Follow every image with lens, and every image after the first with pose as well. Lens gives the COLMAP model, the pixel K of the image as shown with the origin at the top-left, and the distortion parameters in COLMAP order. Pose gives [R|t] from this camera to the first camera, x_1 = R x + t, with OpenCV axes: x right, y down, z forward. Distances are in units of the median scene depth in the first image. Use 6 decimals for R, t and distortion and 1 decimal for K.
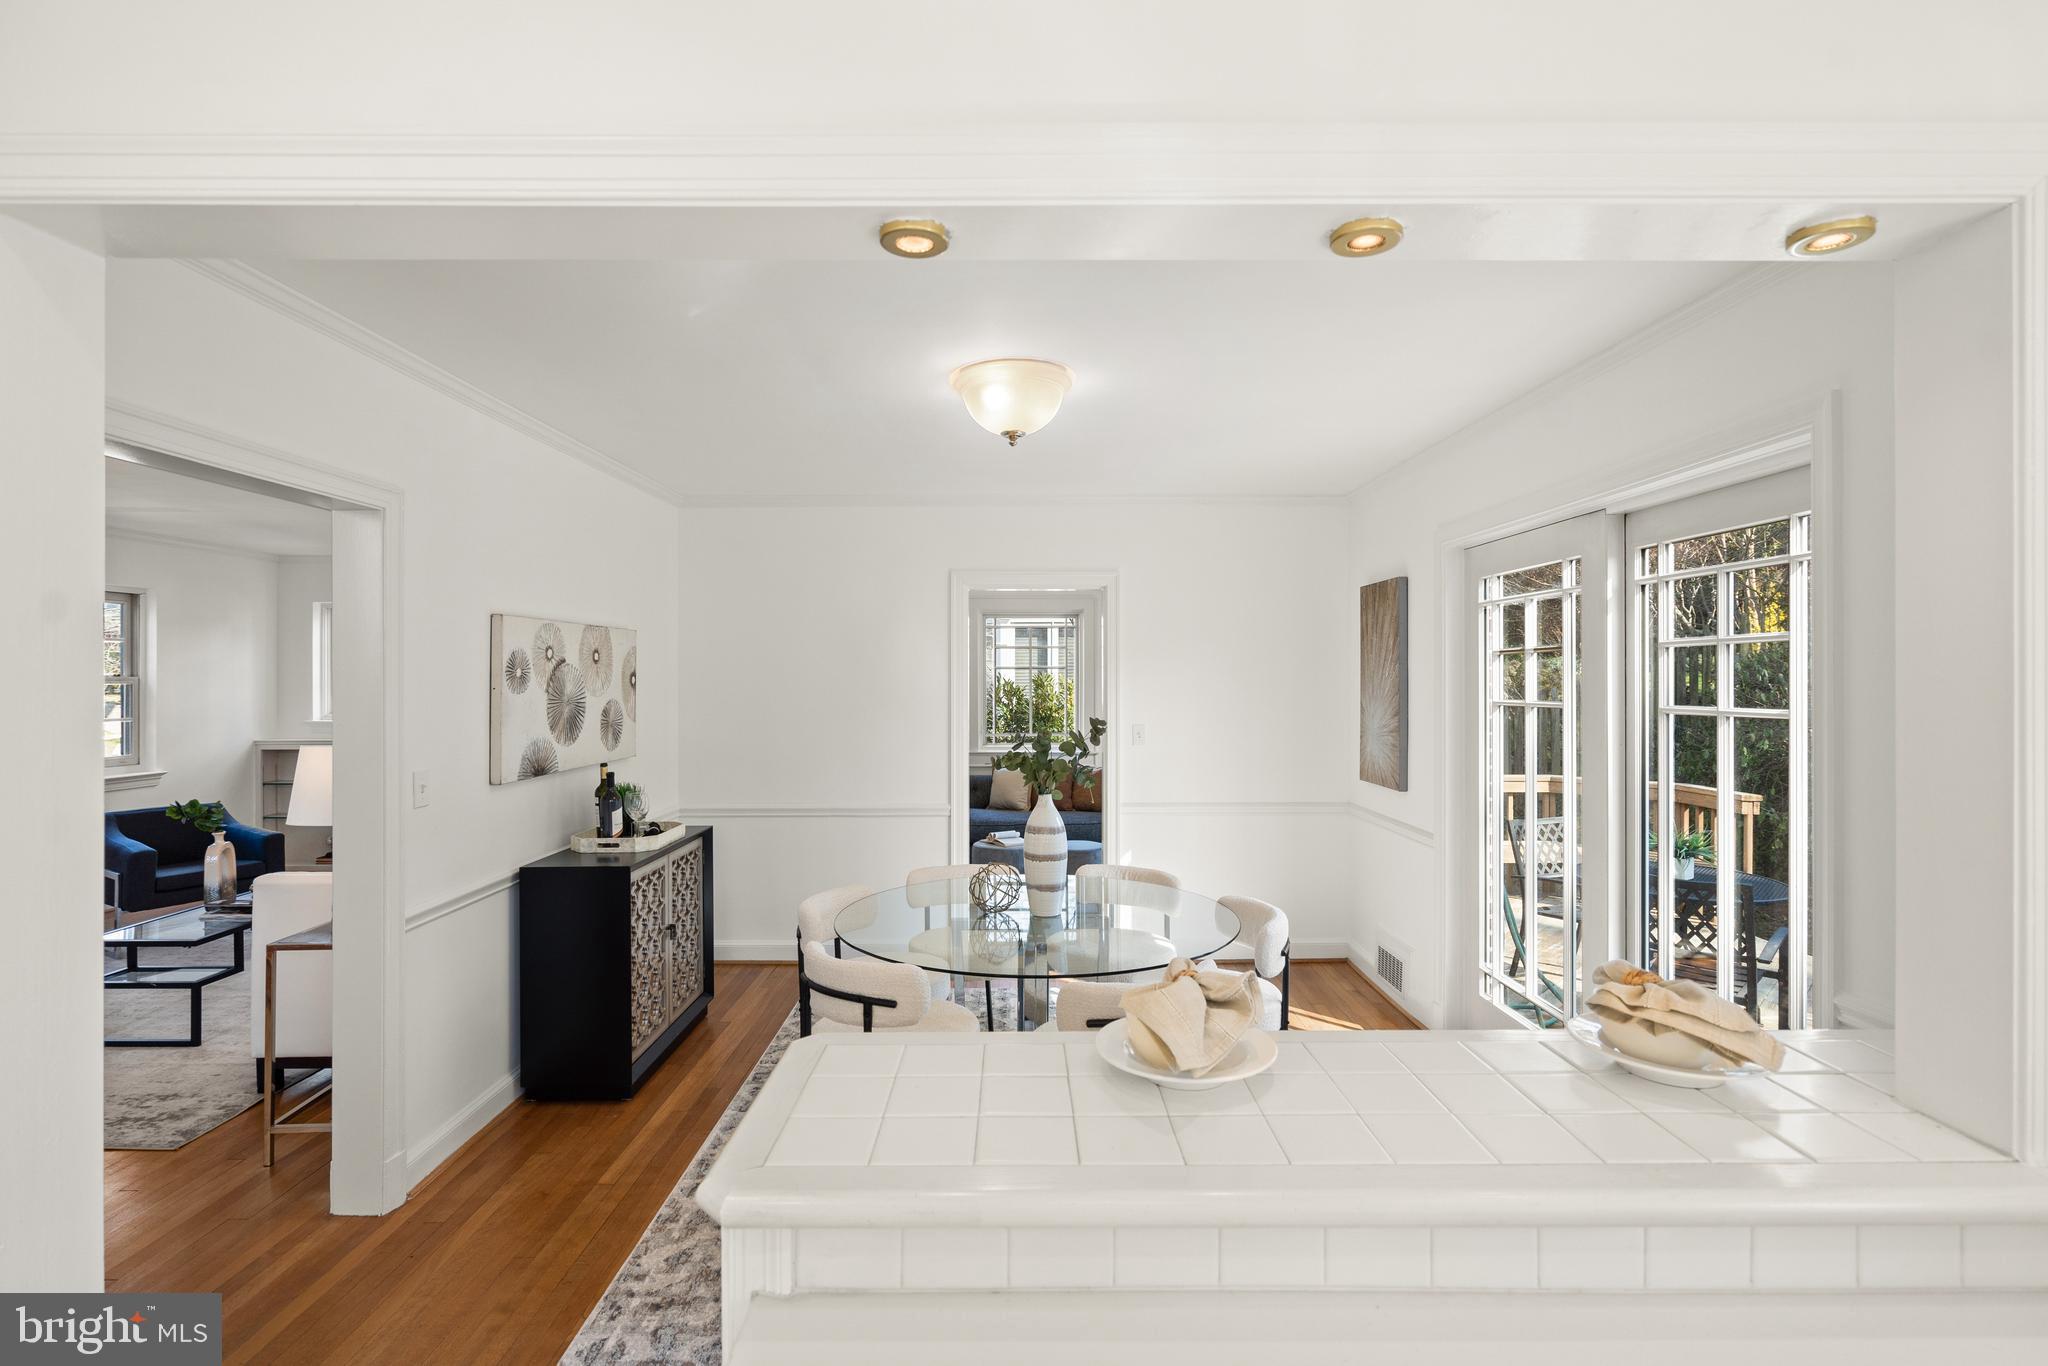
lens RADIAL K [[947.8, 0, 1019.6], [0, 947.8, 679.3], [0, 0, 1]] dist [-0.000568, -0.000055]
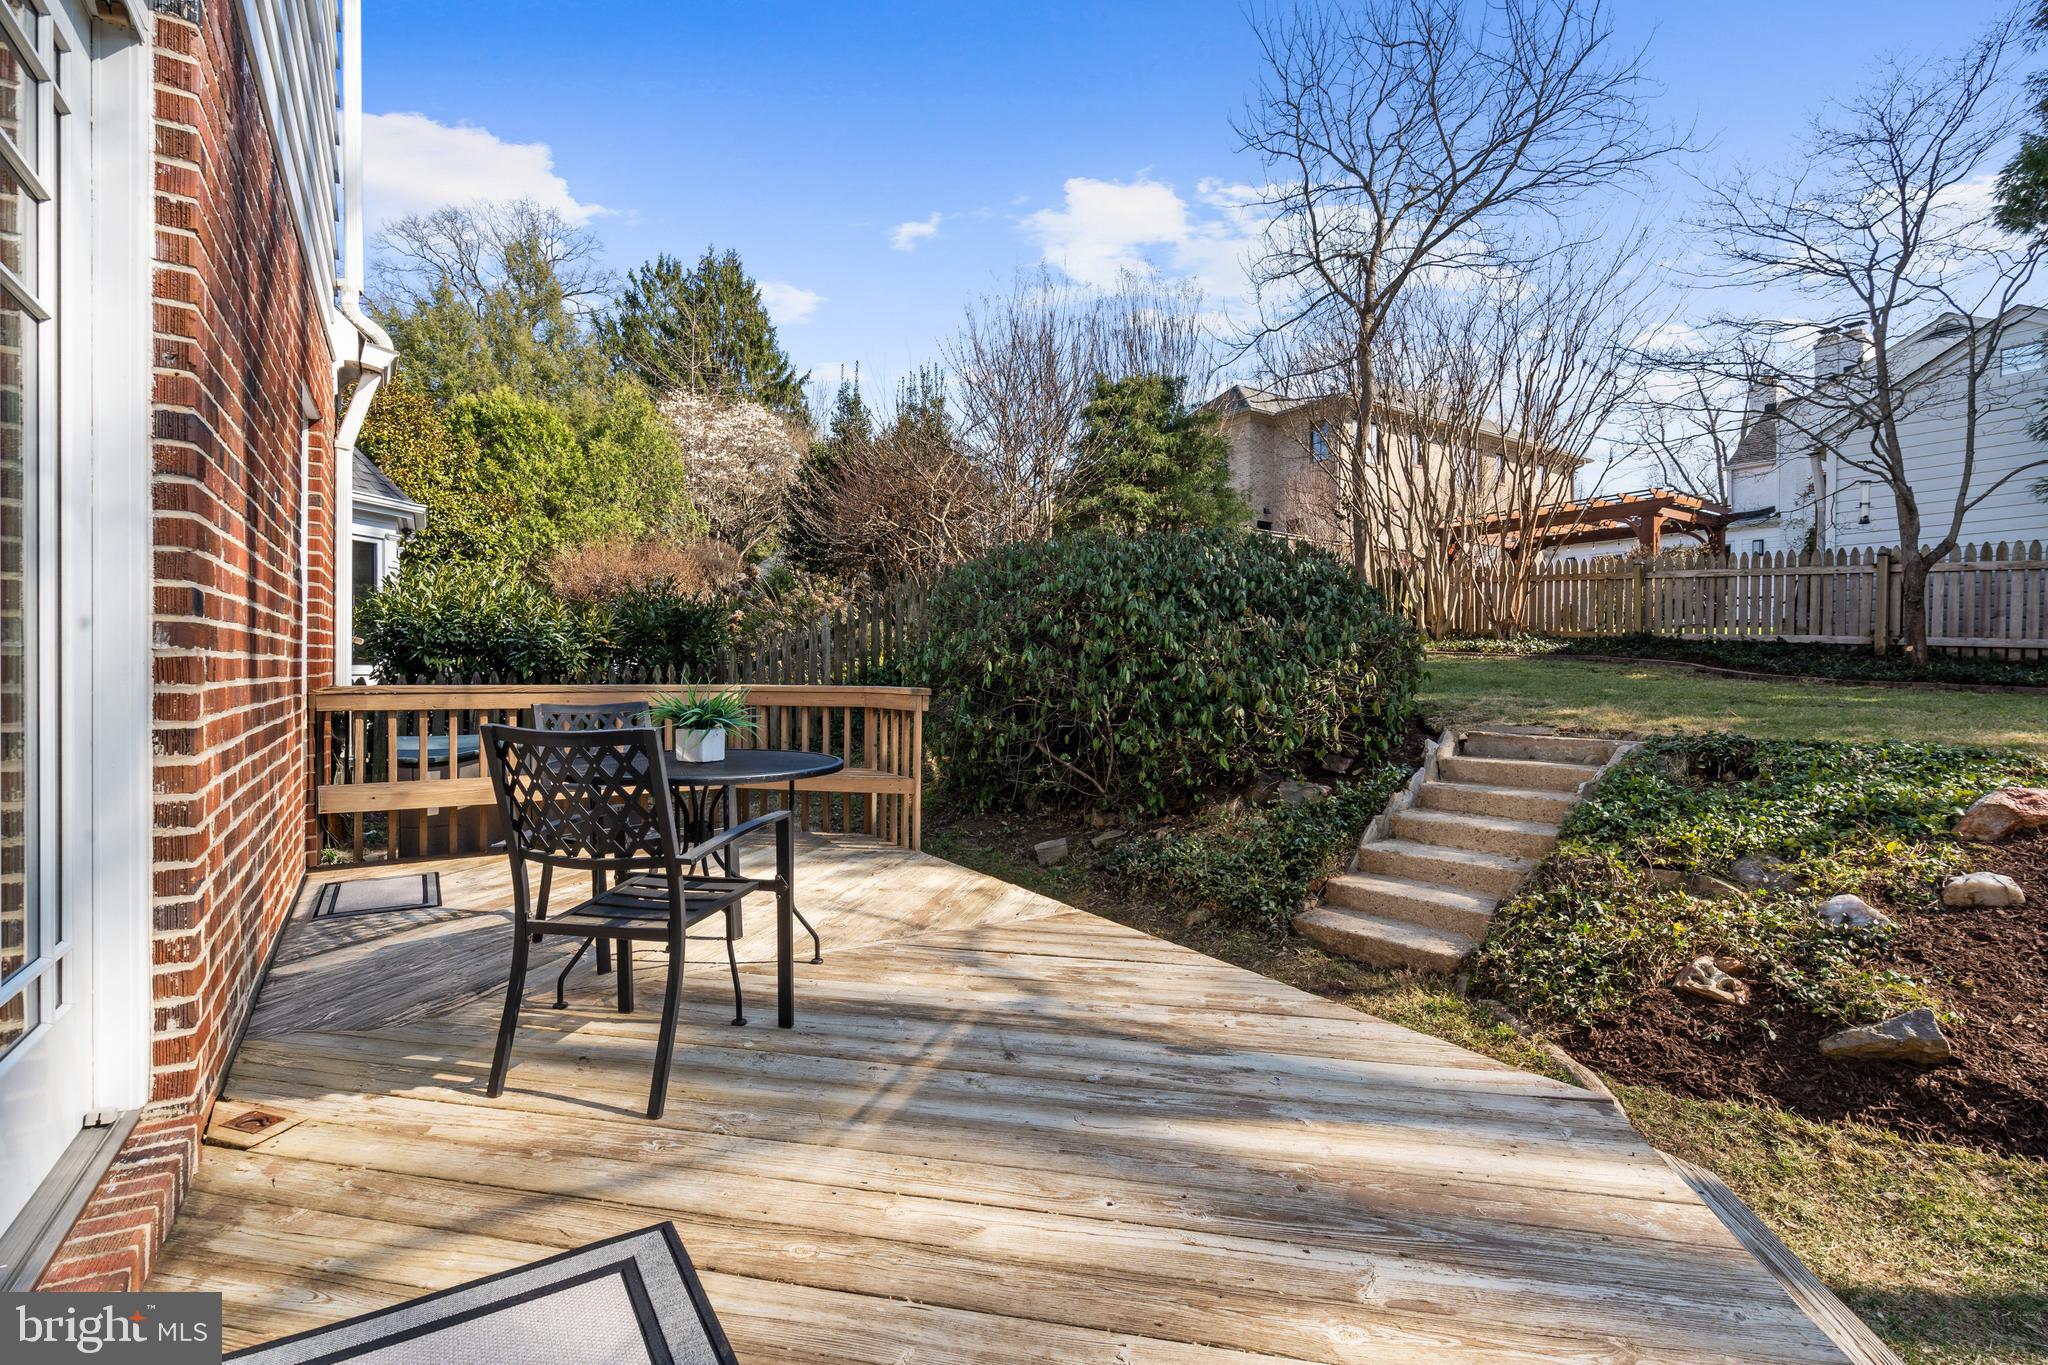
lens RADIAL K [[926.2, 0, 1024.0], [0, 926.2, 682.5], [0, 0, 1]] dist [-0.003691, 0.000381]
pose [[0.835986, 0.000791, 0.548751, 0.741631], [-0.005577, 0.999960, 0.007054, 0.209462], [-0.548723, -0.008957, 0.835956, 0.478980]]
